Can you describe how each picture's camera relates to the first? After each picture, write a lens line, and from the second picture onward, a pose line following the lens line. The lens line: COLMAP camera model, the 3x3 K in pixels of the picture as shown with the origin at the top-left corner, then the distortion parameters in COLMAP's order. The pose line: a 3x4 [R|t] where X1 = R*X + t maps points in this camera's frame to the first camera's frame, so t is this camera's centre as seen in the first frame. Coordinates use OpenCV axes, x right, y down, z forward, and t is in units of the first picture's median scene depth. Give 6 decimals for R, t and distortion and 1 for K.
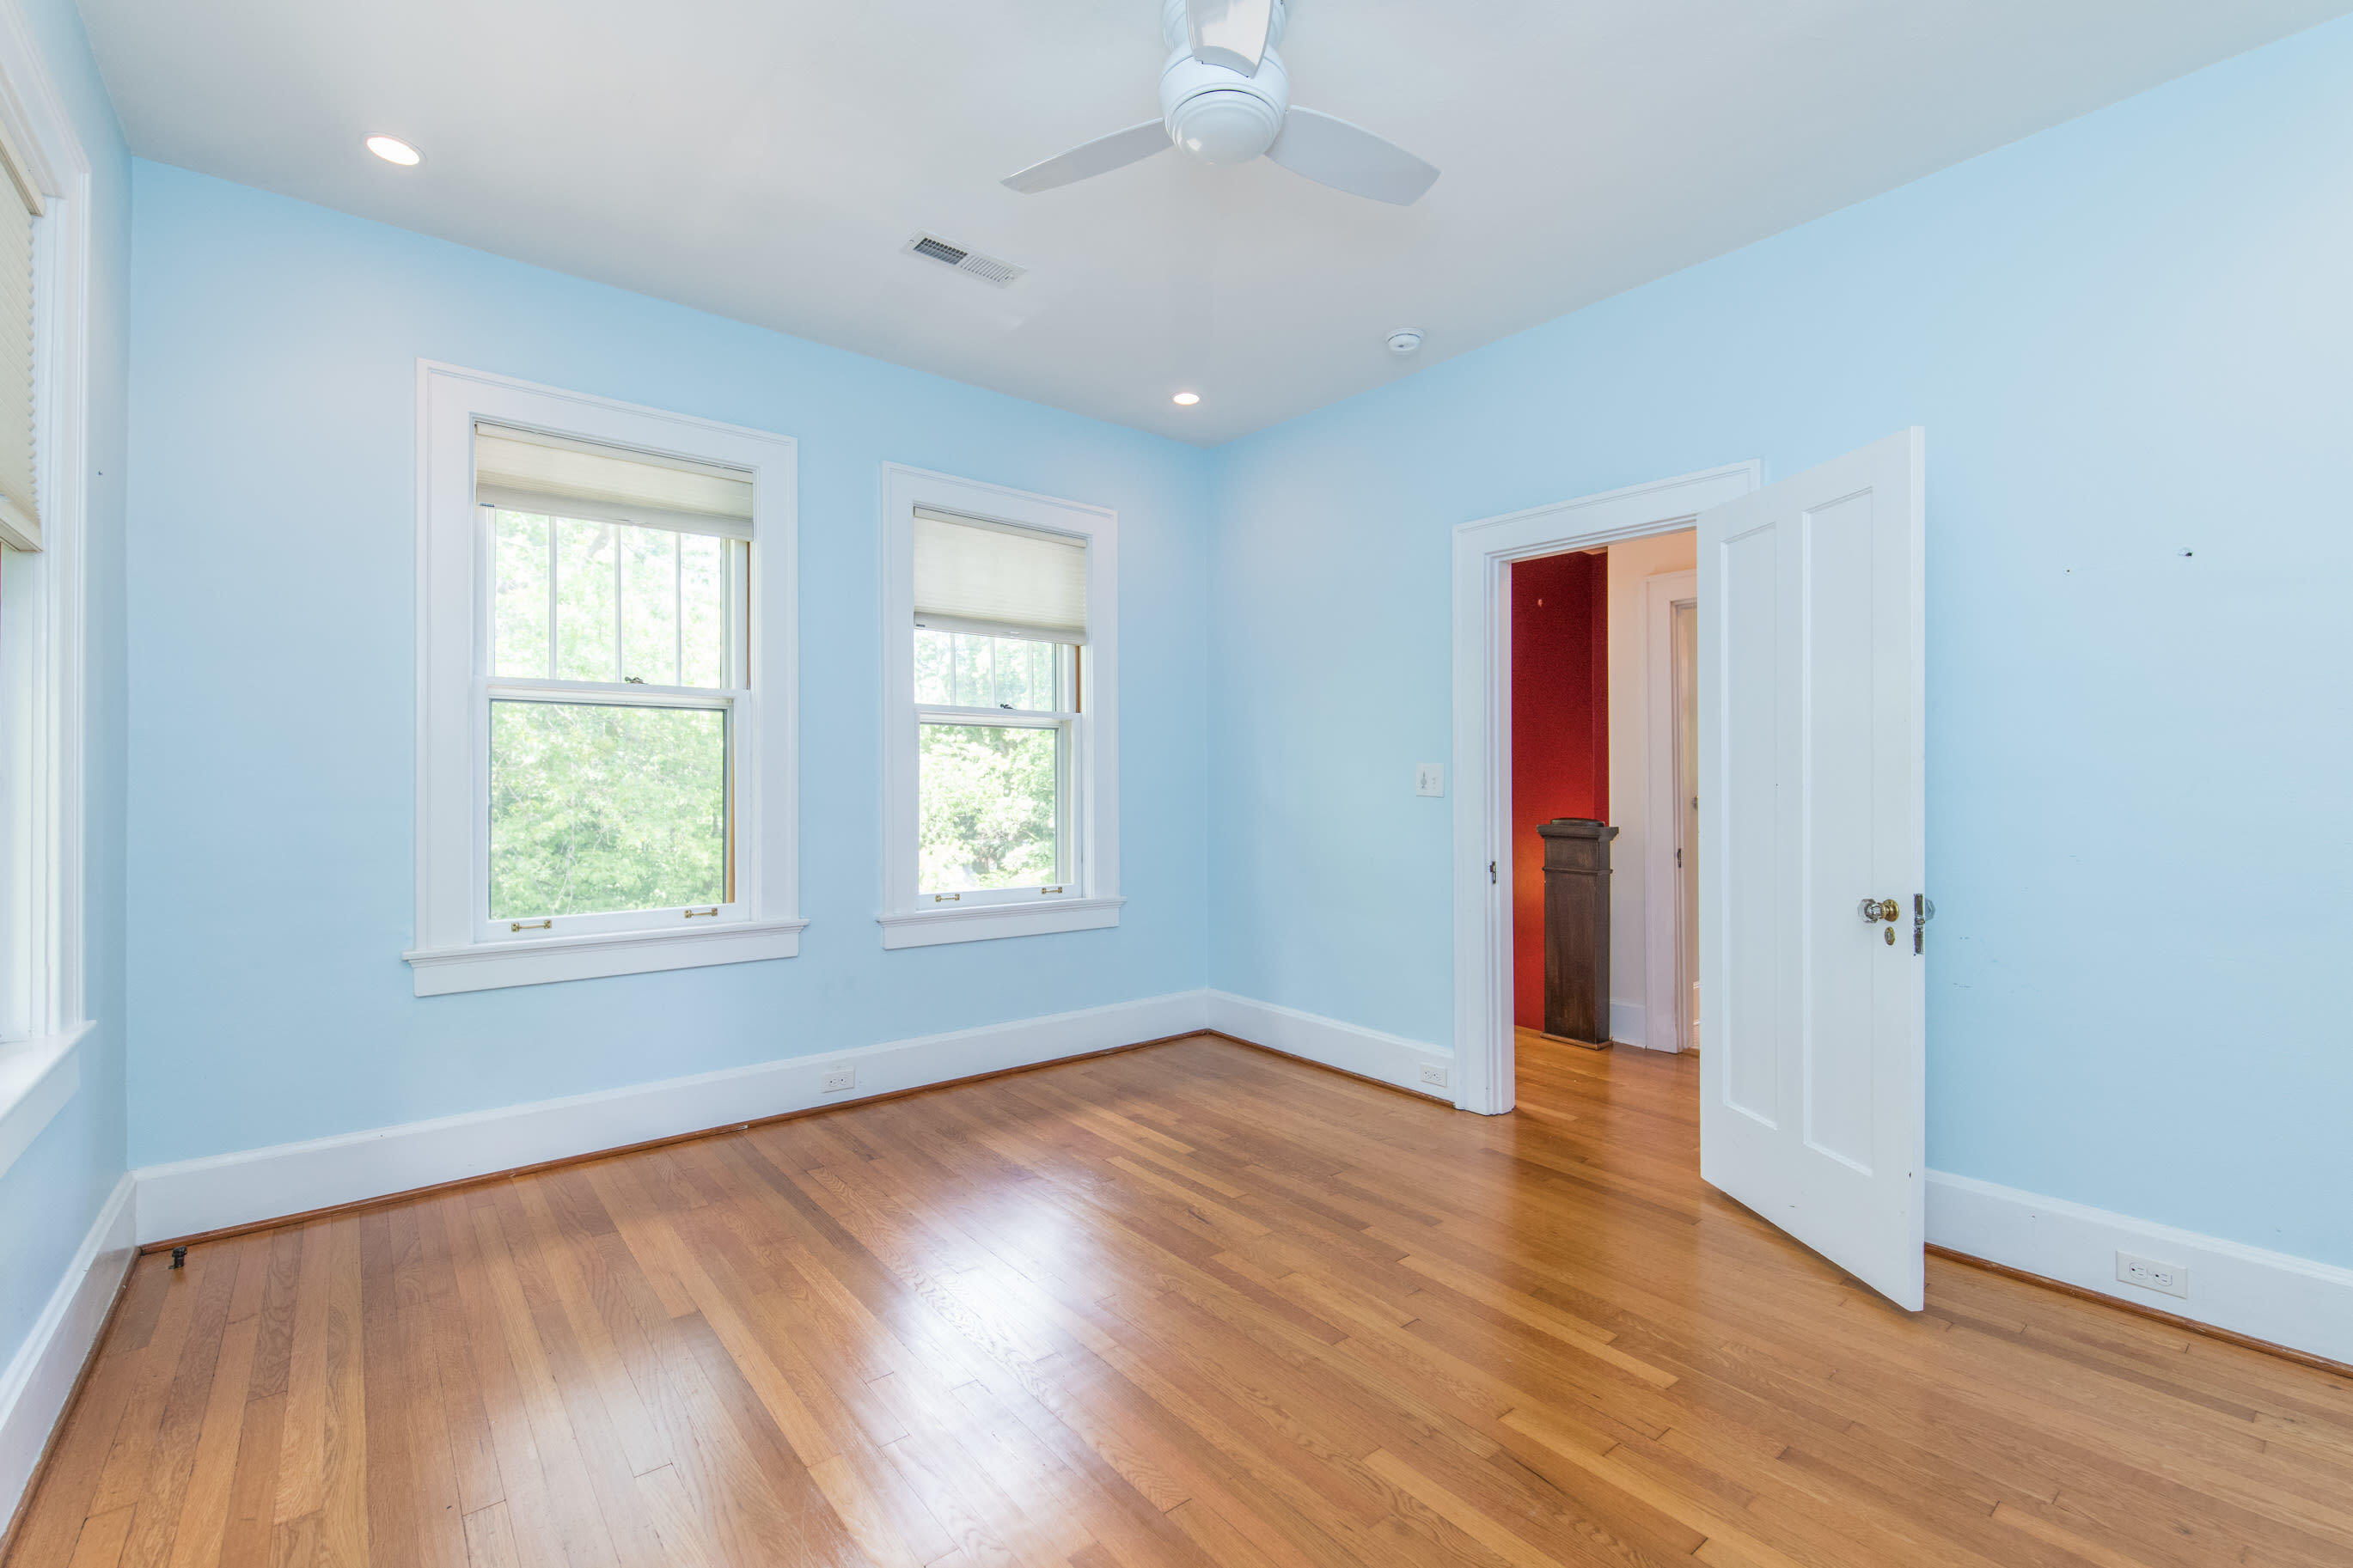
lens RADIAL K [[1014.0, 0, 1182.0], [0, 1014.0, 786.0], [0, 0, 1]] dist [0.000988, 0.000035]
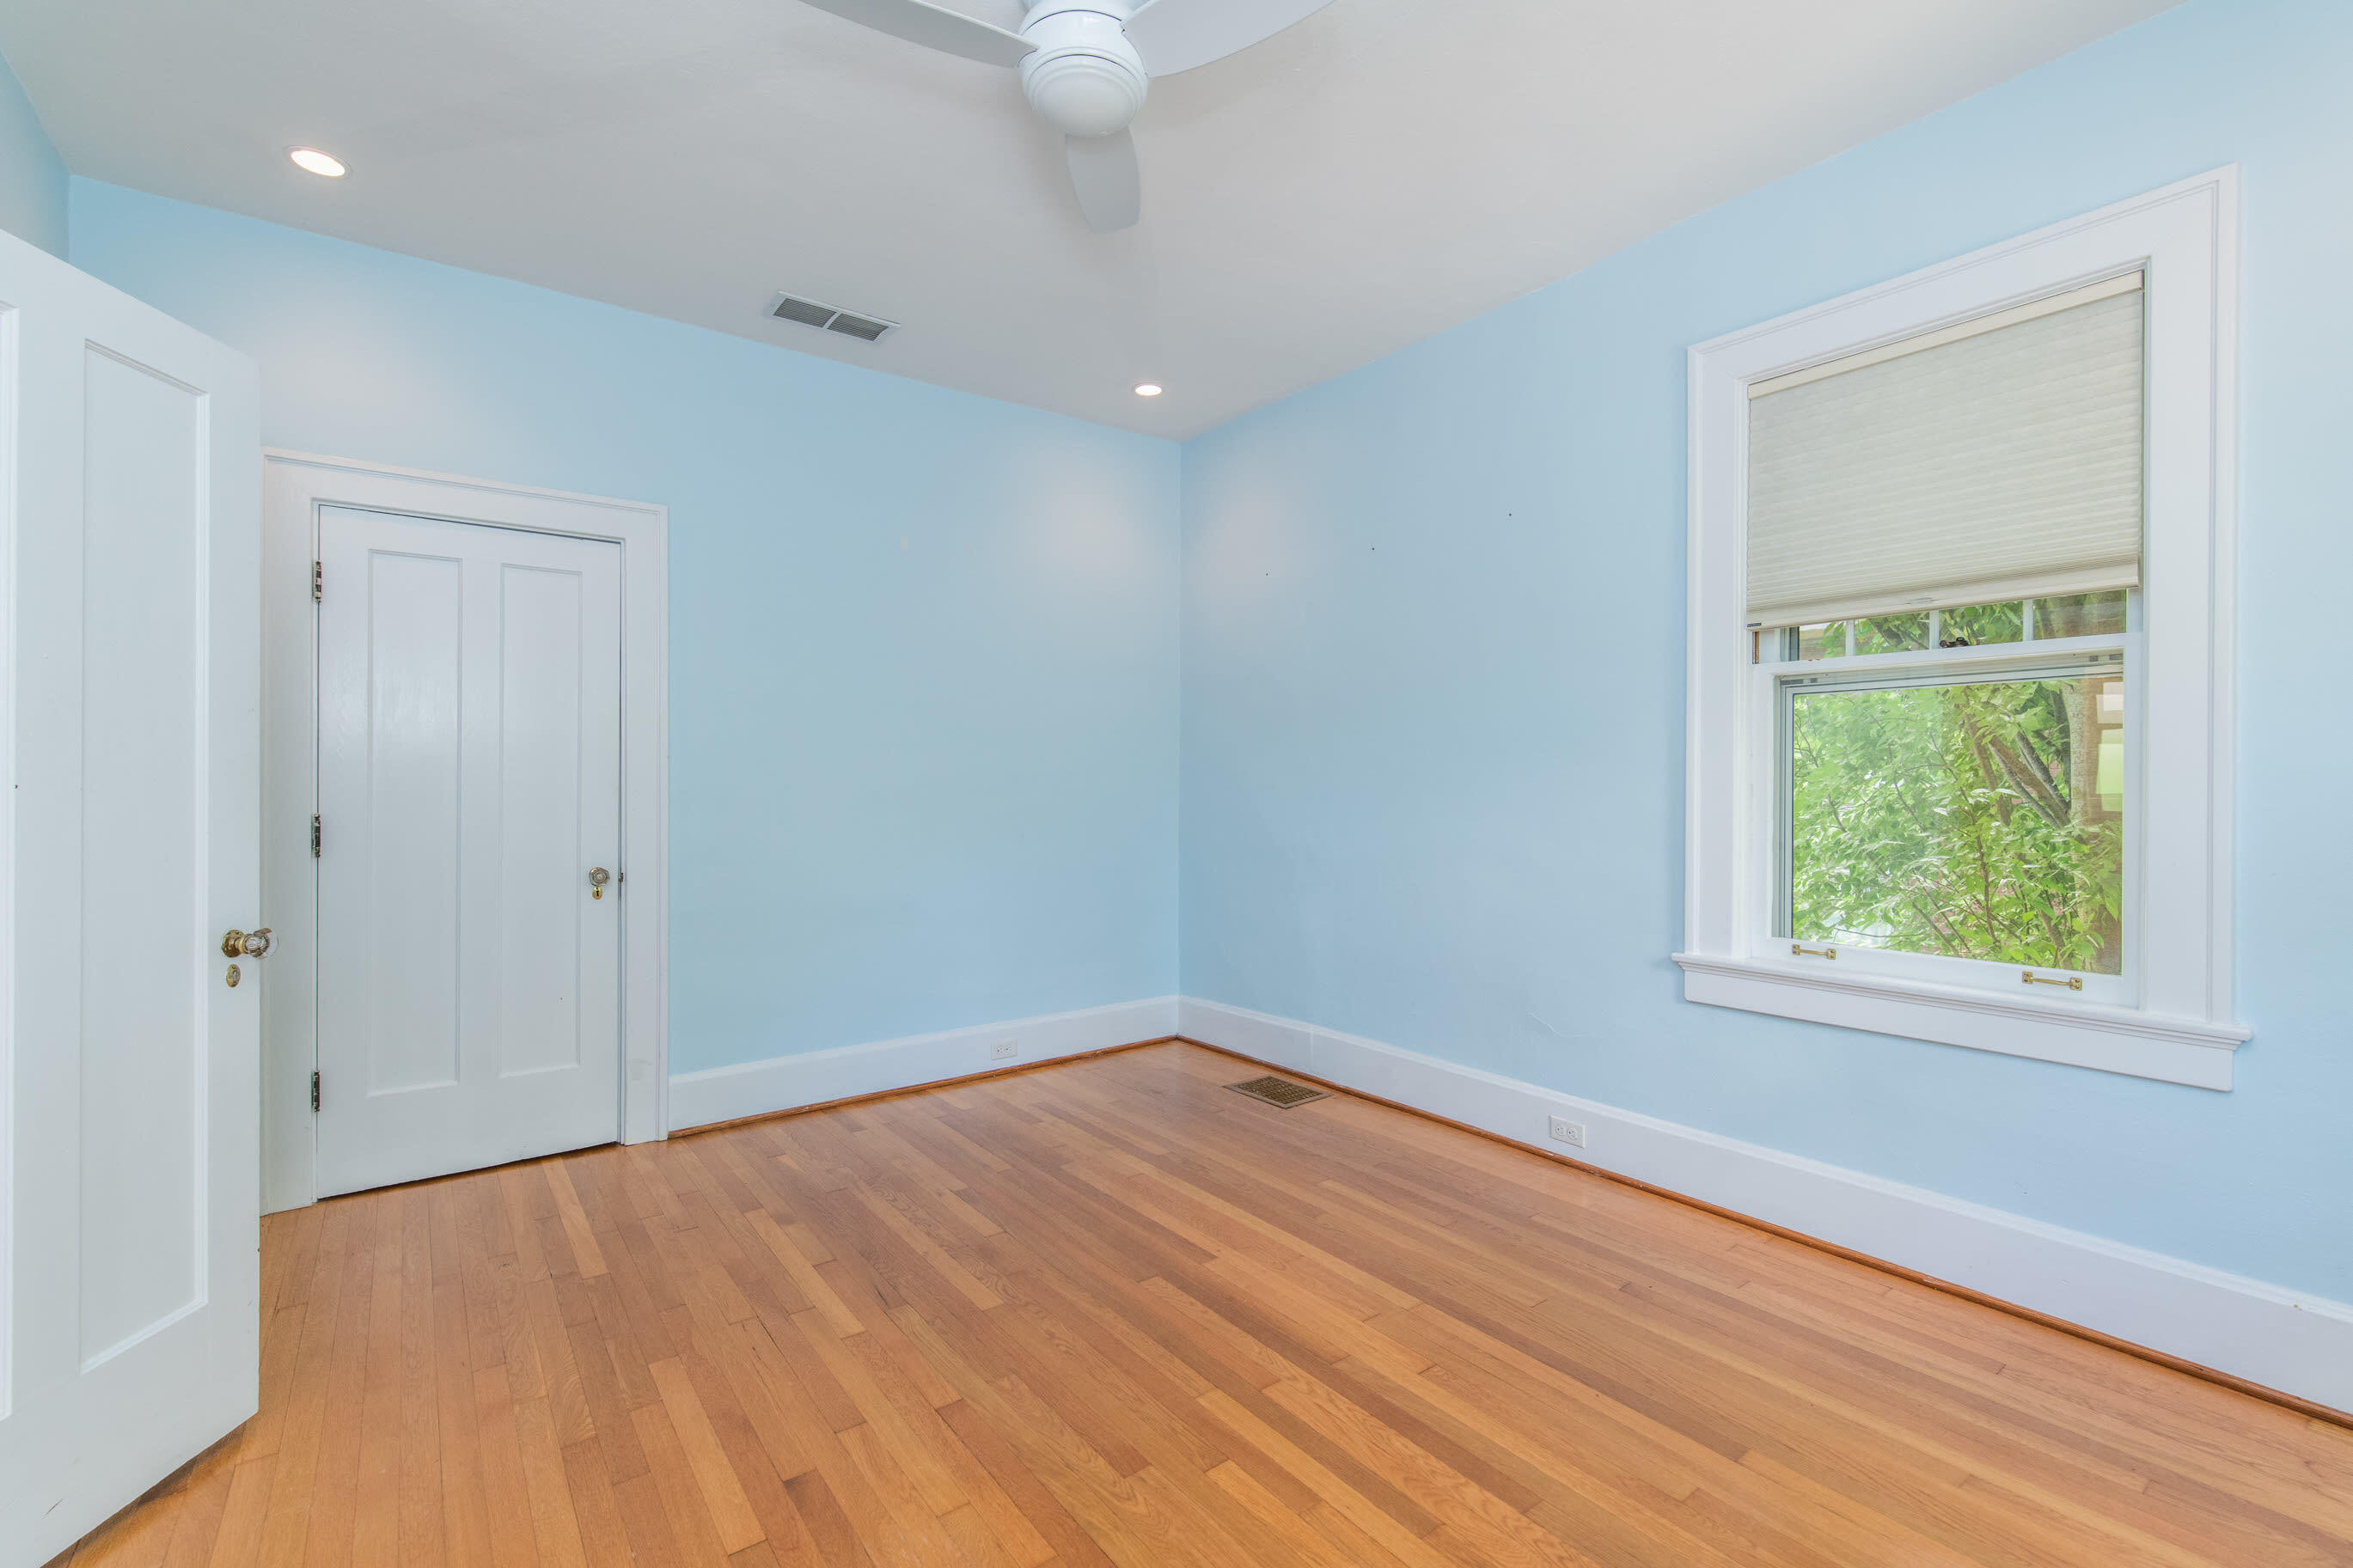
lens RADIAL K [[1014.0, 0, 1178.0], [0, 1014.0, 787.6], [0, 0, 1]] dist [0.000988, 0.000035]
pose [[-0.999150, -0.002716, 0.041129, -0.093421], [-0.002732, 0.999996, -0.000347, 0.000618], [-0.041128, -0.000459, -0.999154, 2.158789]]
